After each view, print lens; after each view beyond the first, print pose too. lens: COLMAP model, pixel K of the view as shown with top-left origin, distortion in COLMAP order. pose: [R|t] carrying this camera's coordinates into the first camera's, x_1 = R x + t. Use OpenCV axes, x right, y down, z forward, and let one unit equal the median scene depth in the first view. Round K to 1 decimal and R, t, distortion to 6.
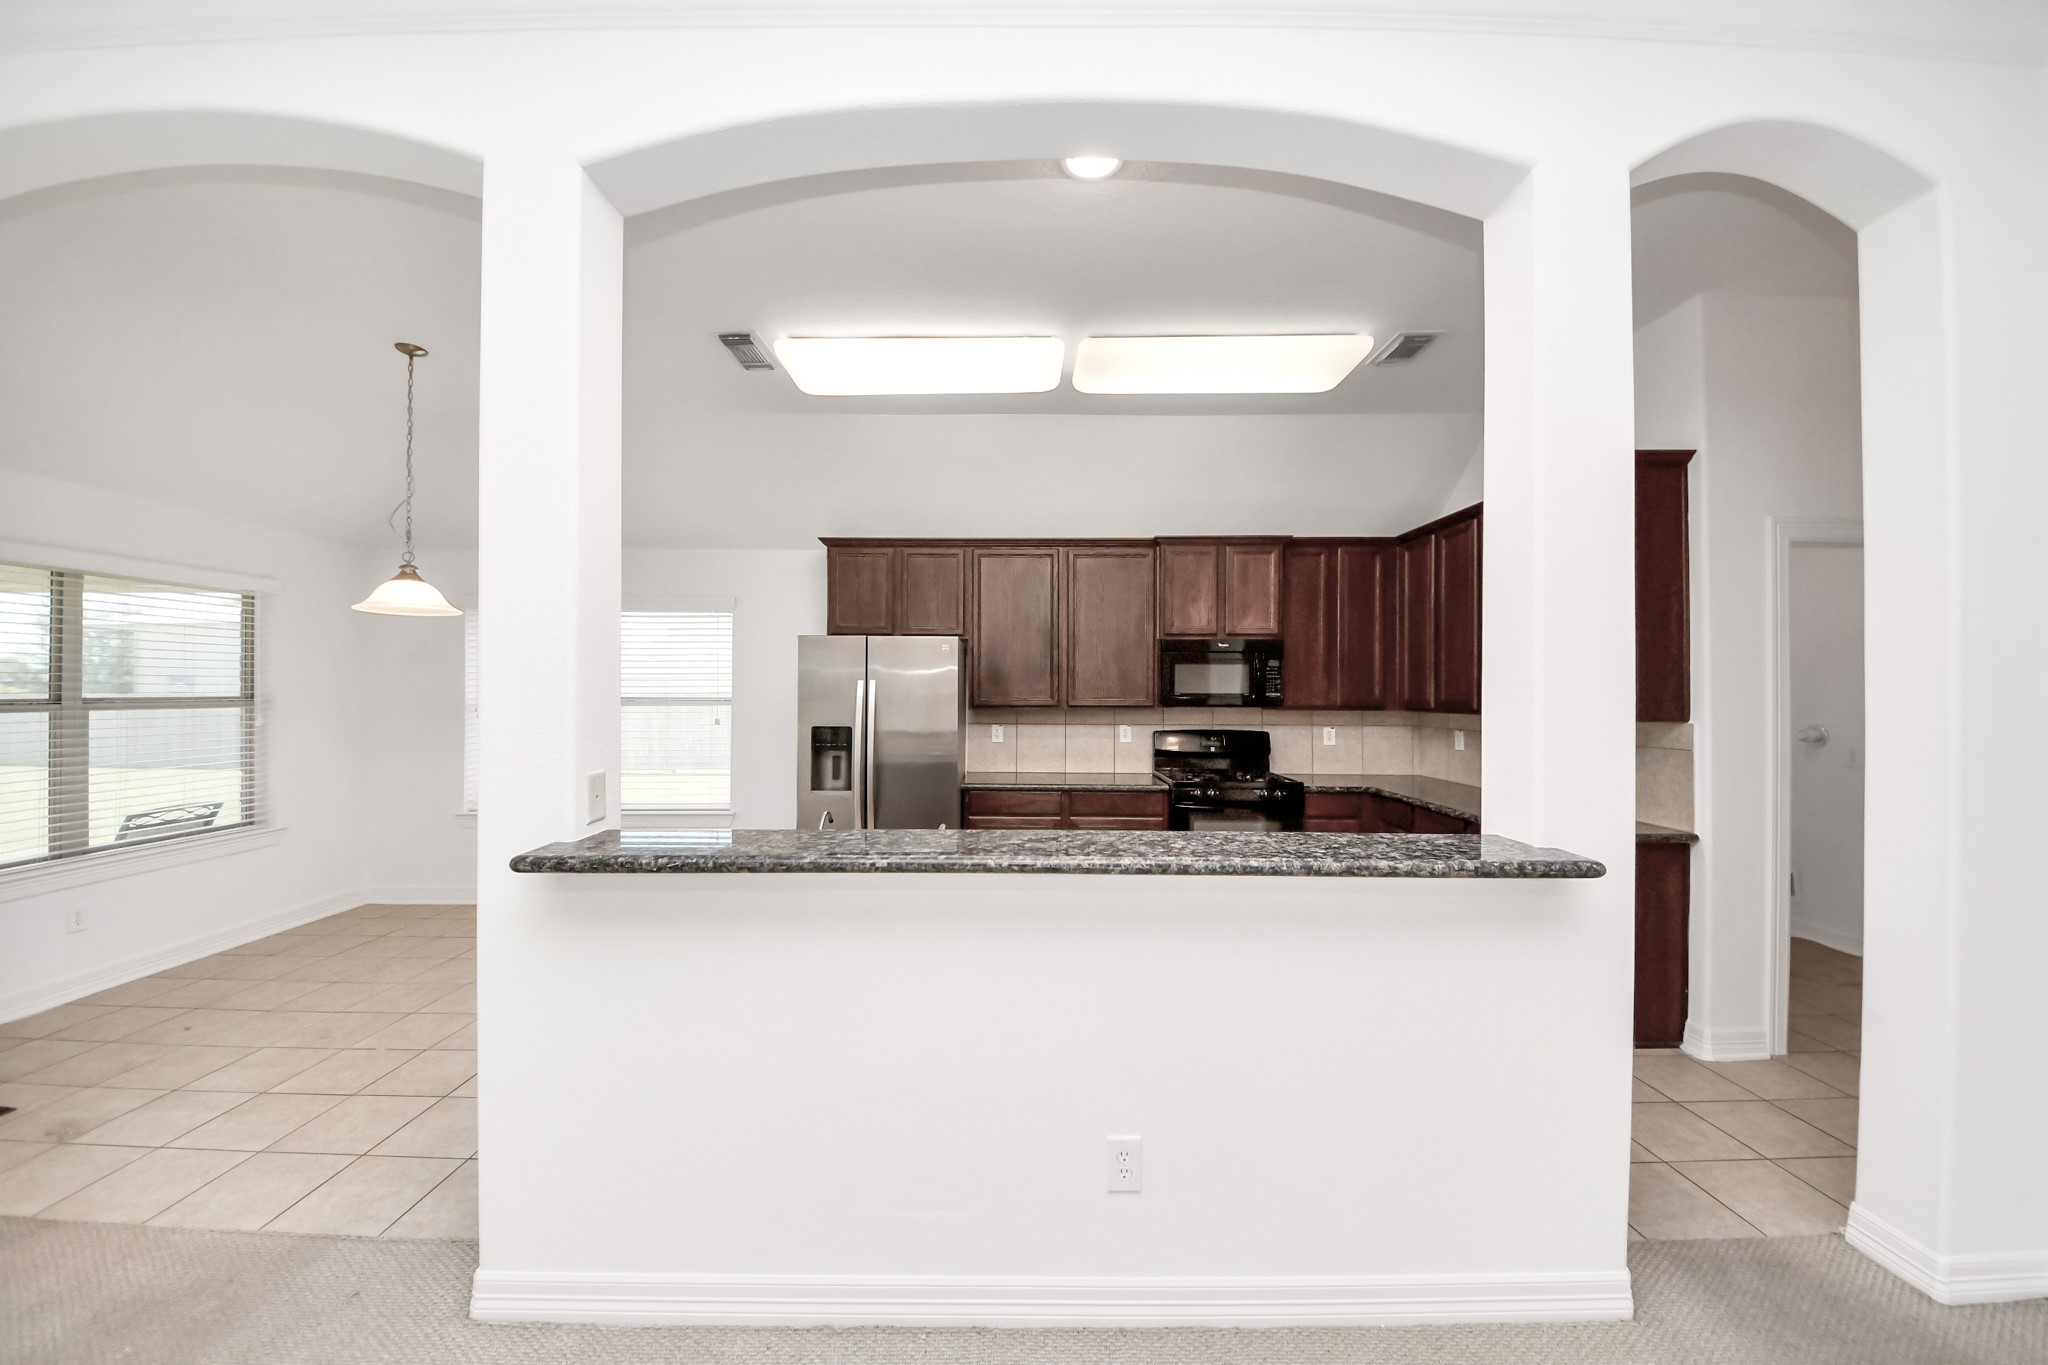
lens RADIAL K [[720.2, 0, 1014.7], [0, 720.2, 689.8], [0, 0, 1]] dist [0.026370, -0.016596]
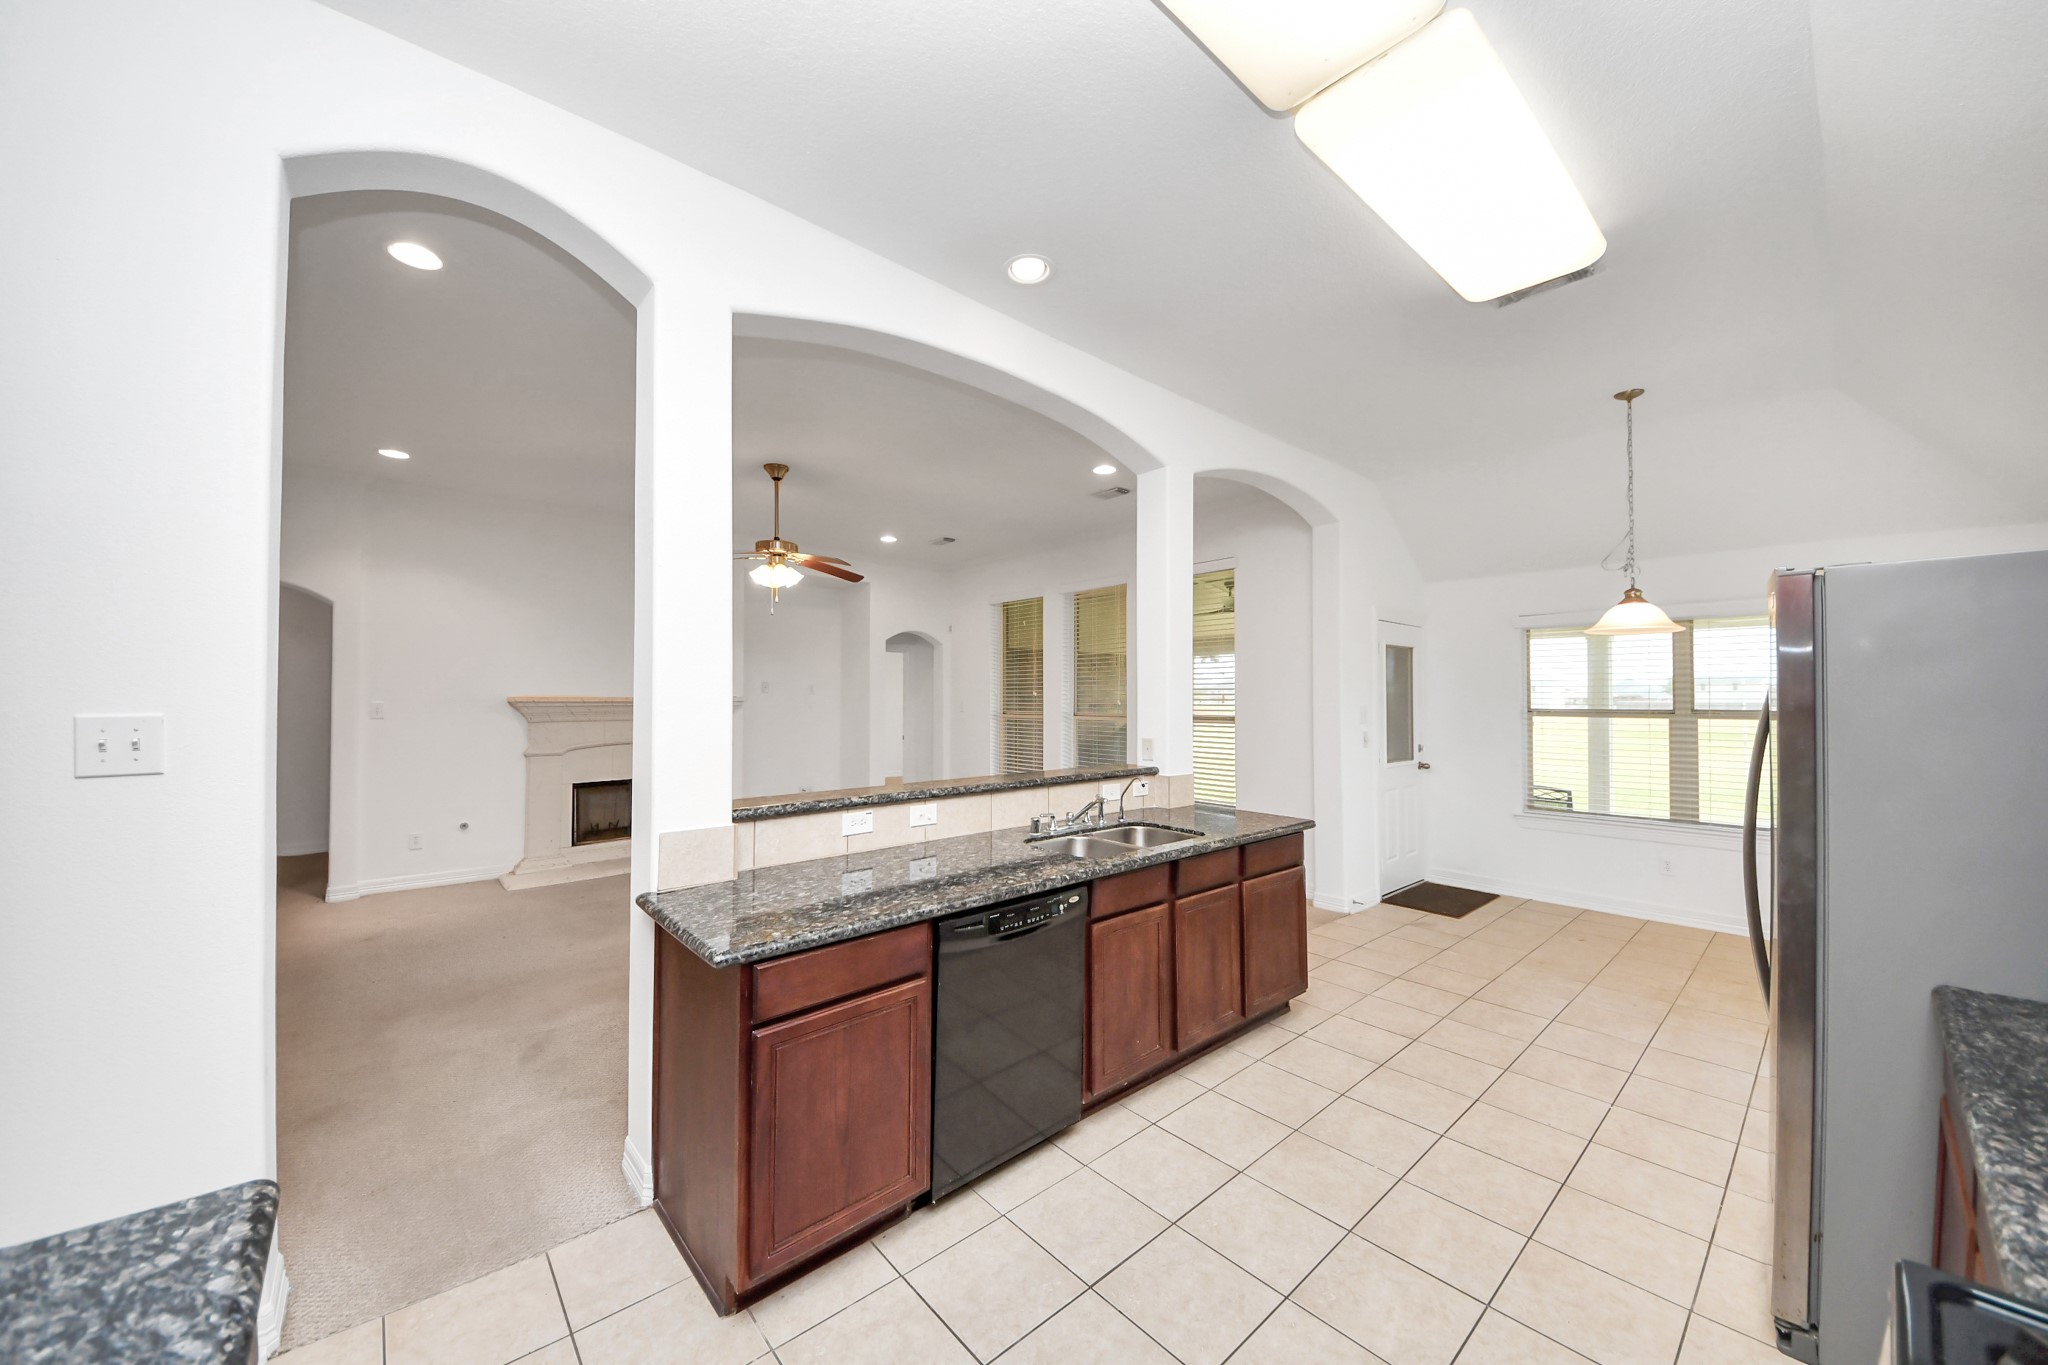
lens RADIAL K [[720.2, 0, 1014.7], [0, 720.2, 689.8], [0, 0, 1]] dist [0.026370, -0.016596]
pose [[-0.752281, -0.013346, -0.658707, 0.488356], [-0.005269, 0.999885, -0.014241, 0.001190], [0.658821, -0.007242, -0.752265, 1.009555]]
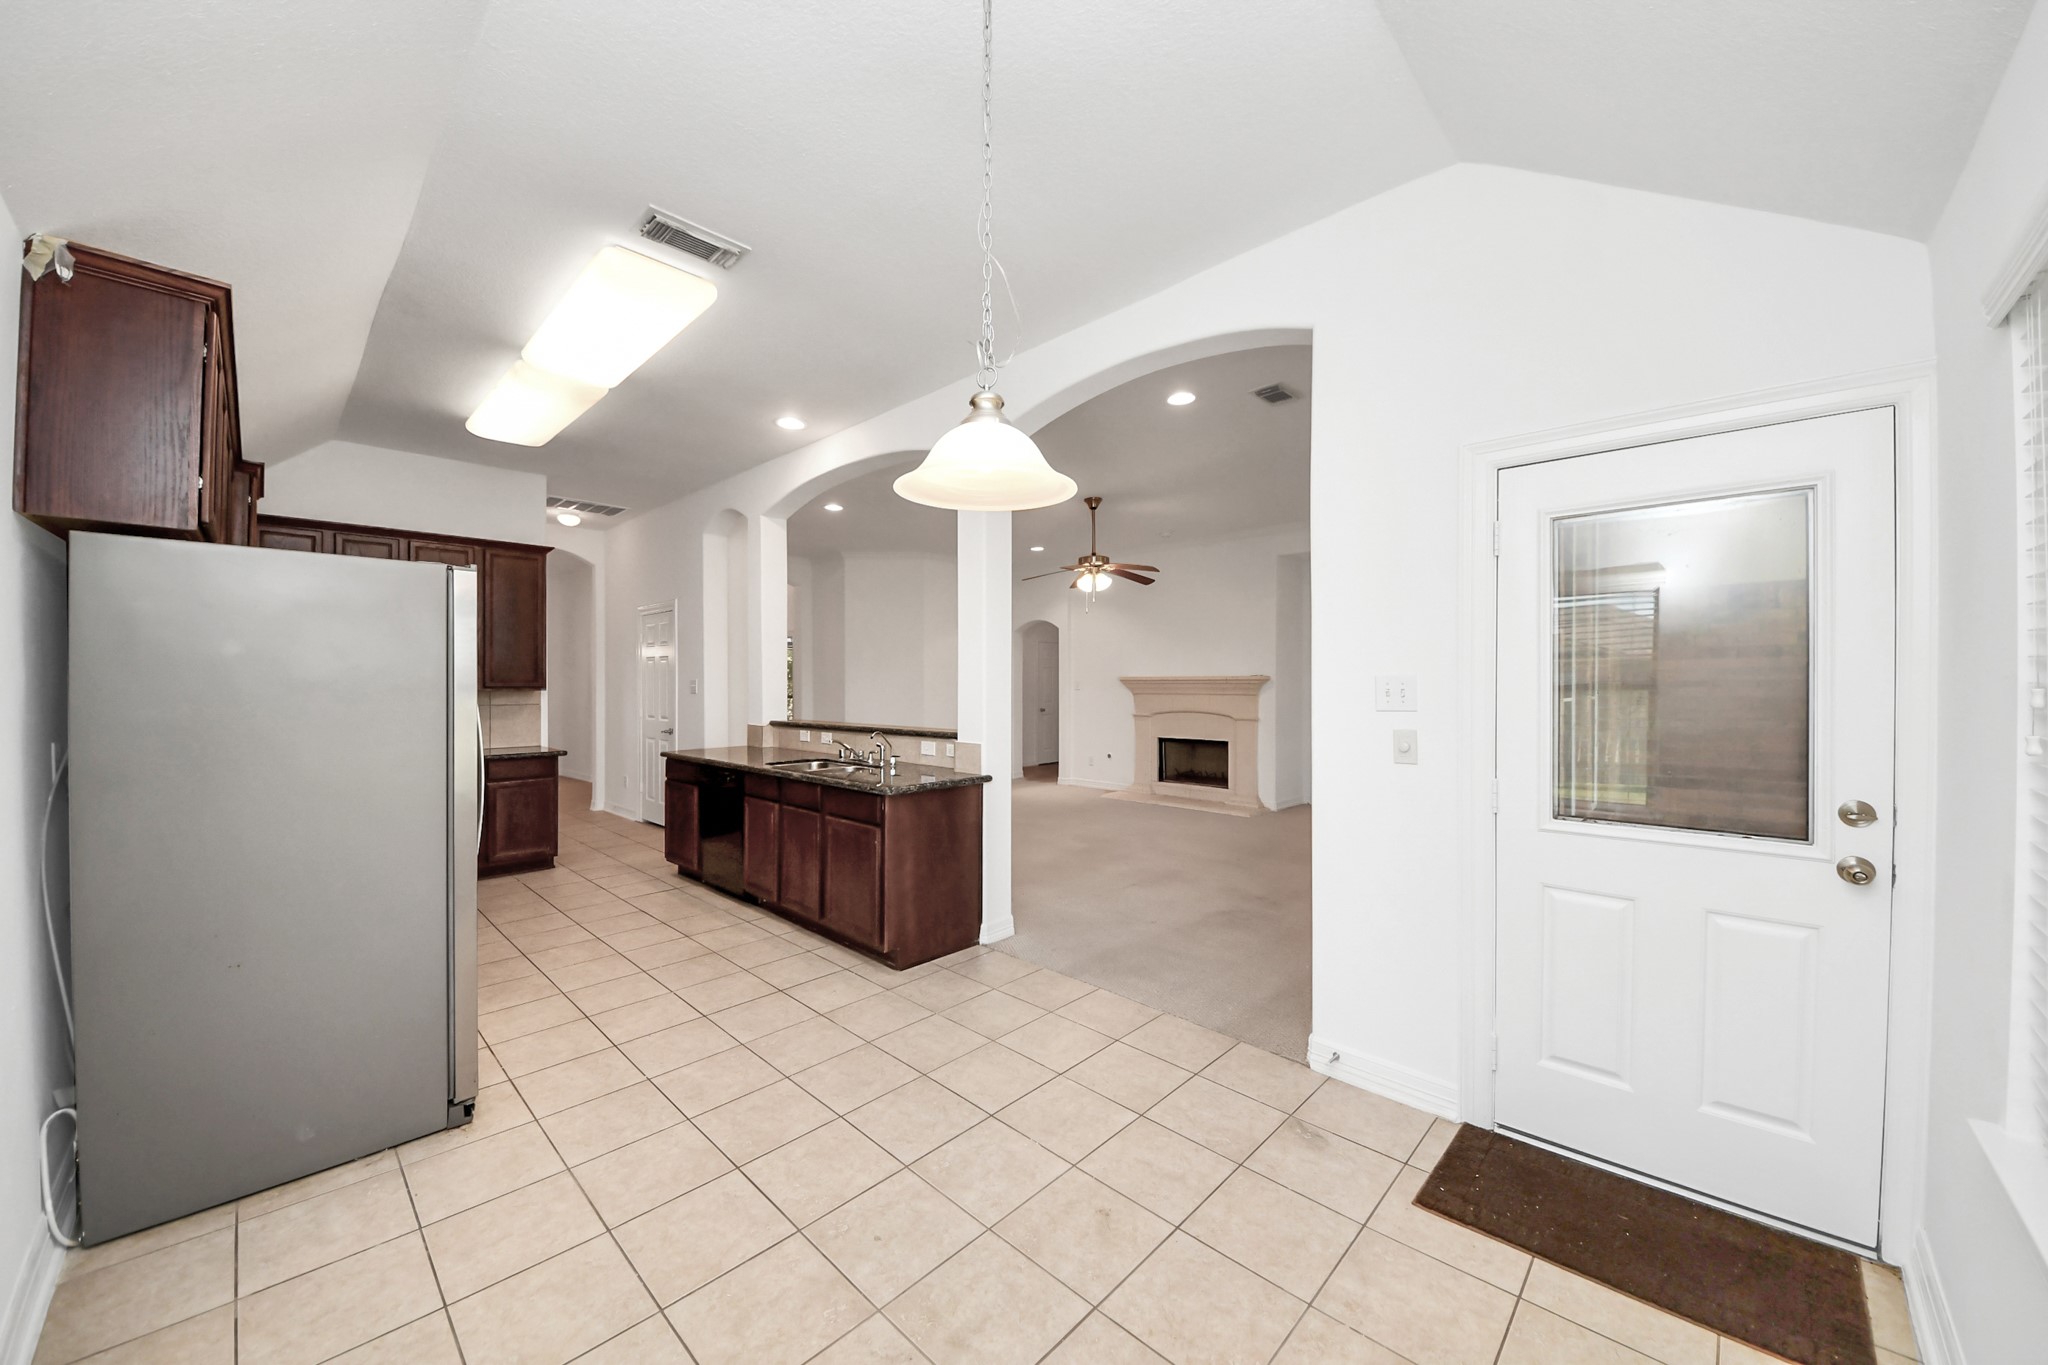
lens RADIAL K [[720.2, 0, 1014.7], [0, 720.2, 689.8], [0, 0, 1]] dist [0.026370, -0.016596]
pose [[-0.724949, -0.008773, 0.688746, -0.975933], [-0.001084, 0.999932, 0.011596, 0.013690], [-0.688801, 0.007660, -0.724910, 1.108280]]
